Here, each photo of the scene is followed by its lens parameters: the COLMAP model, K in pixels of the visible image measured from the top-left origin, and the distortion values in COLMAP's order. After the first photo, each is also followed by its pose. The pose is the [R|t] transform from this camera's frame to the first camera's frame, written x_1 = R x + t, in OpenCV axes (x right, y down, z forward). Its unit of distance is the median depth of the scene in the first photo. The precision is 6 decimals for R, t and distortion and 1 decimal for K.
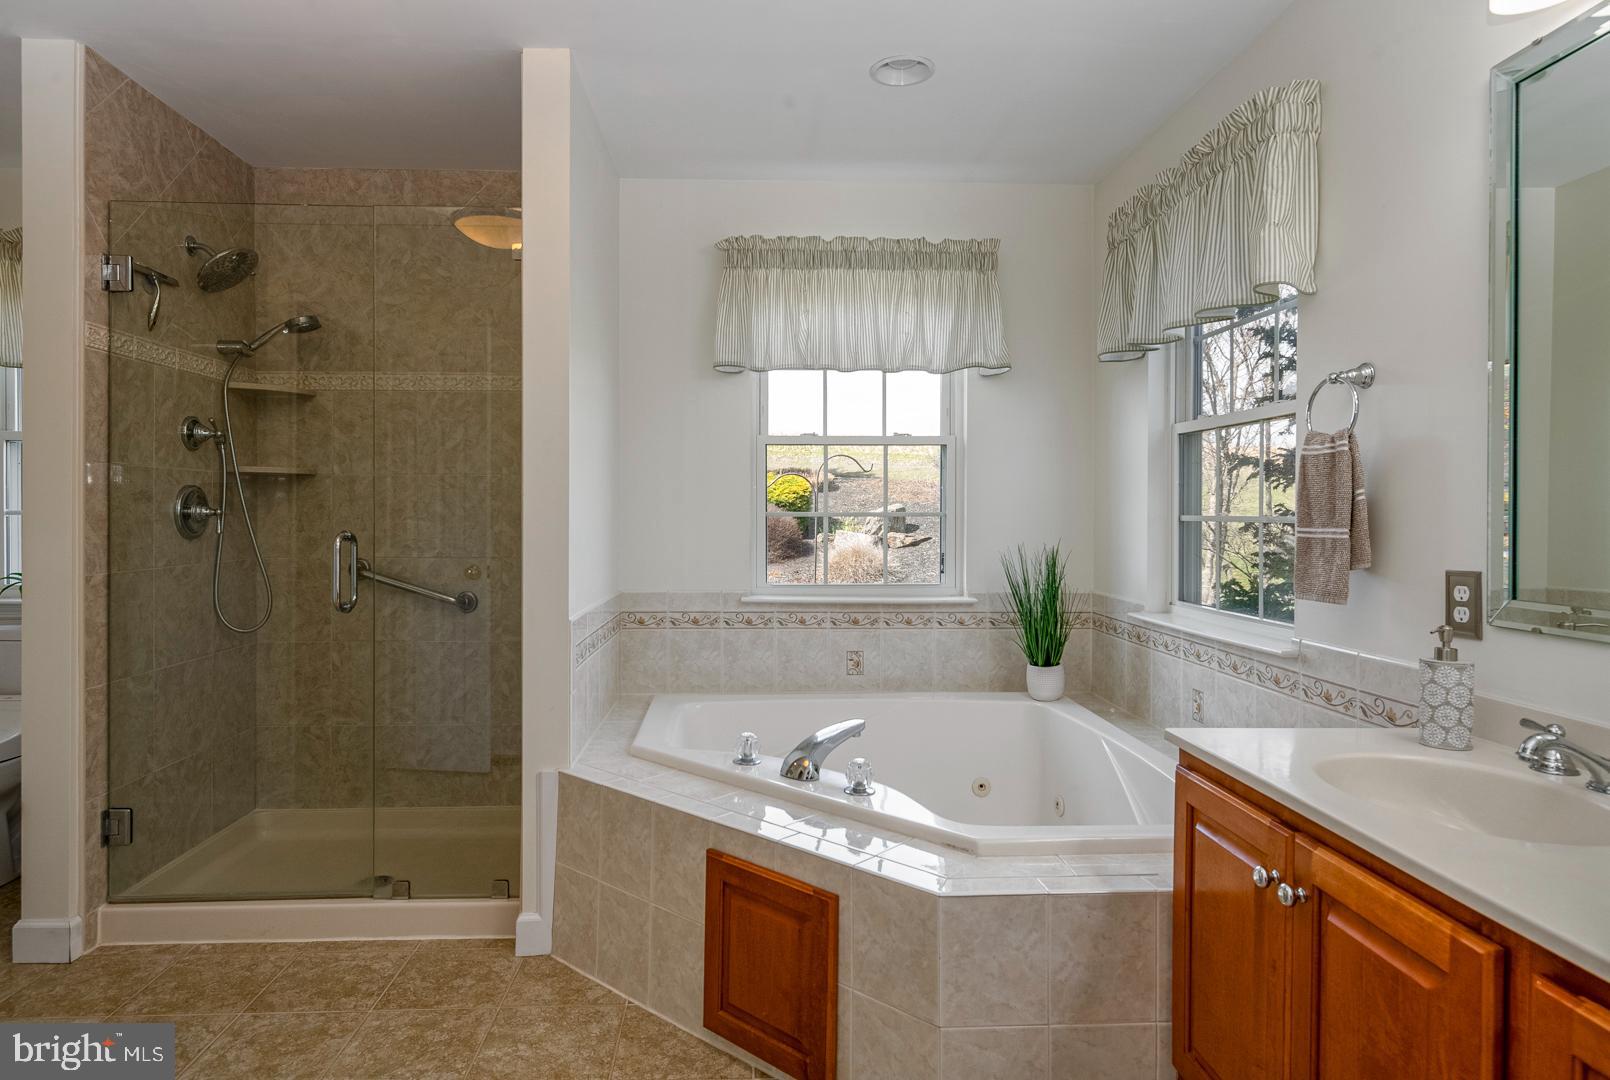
lens RADIAL K [[952.8, 0, 797.5], [0, 952.8, 527.3], [0, 0, 1]] dist [0.035599, 0.000915]
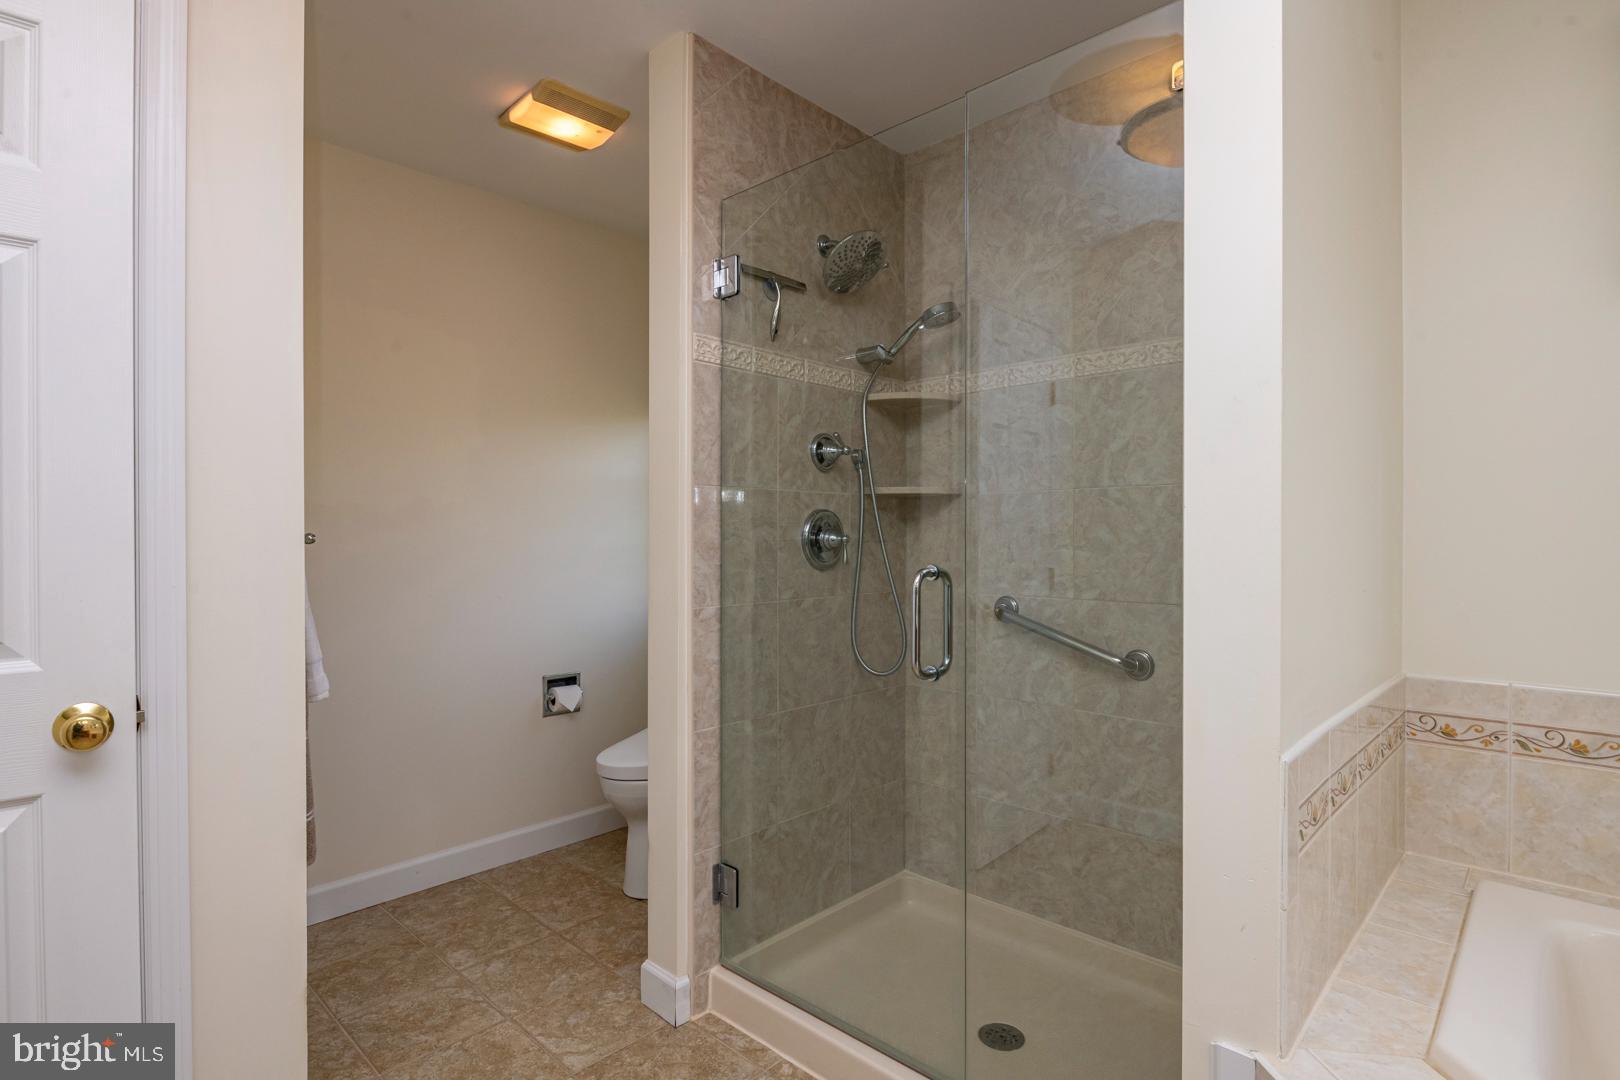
lens RADIAL K [[795.3, 0, 795.9], [0, 795.3, 536.8], [0, 0, 1]] dist [-0.003692, -0.004444]
pose [[0.672636, -0.002181, -0.739970, -0.093342], [-0.009711, 0.999884, -0.011775, -0.009058], [0.739910, 0.015106, 0.672536, 0.483849]]
